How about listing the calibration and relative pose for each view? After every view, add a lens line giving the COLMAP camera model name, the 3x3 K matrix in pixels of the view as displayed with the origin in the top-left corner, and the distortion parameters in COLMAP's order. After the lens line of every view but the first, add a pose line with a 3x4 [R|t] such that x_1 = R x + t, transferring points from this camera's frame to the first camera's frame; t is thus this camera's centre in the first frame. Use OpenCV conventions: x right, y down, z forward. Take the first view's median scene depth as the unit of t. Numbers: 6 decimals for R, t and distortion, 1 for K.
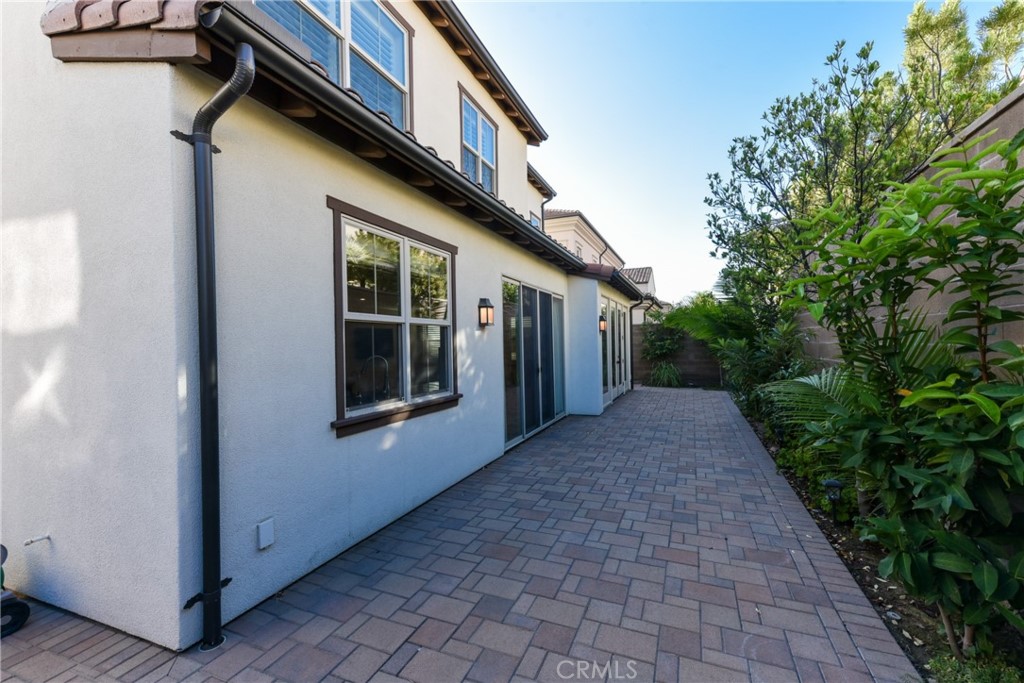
lens RADIAL K [[428.0, 0, 517.9], [0, 428.0, 357.7], [0, 0, 1]] dist [0.014475, -0.000510]
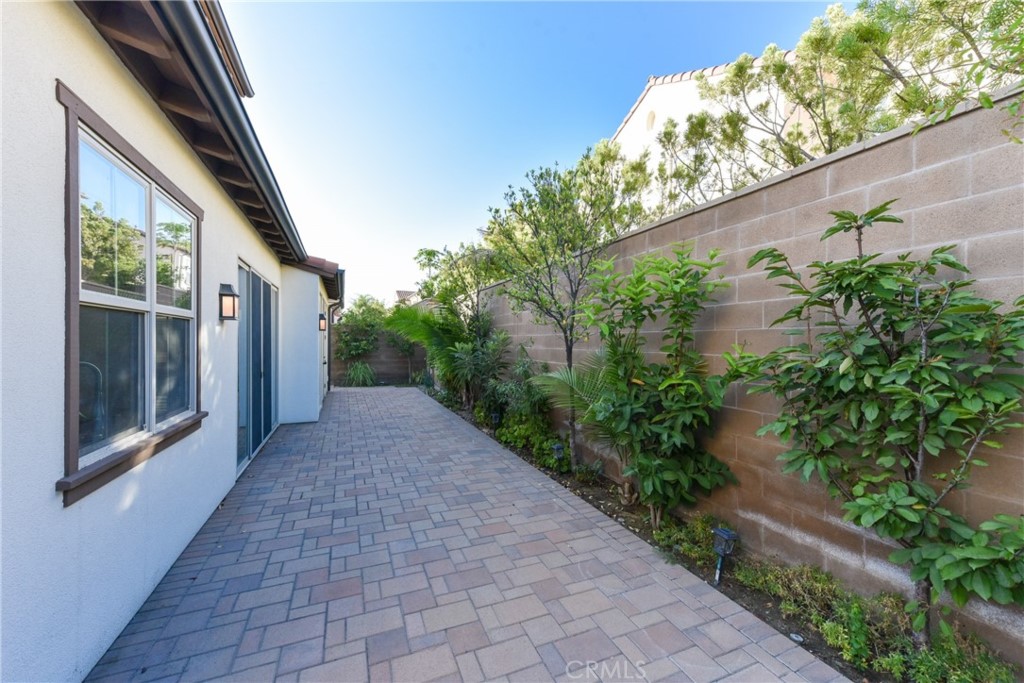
lens RADIAL K [[413.4, 0, 516.9], [0, 413.4, 354.4], [0, 0, 1]] dist [0.014391, -0.000117]
pose [[0.691779, -0.001572, 0.722108, -0.303096], [0.005418, 0.999981, -0.003013, -0.009118], [-0.722089, 0.005997, 0.691774, 0.128227]]
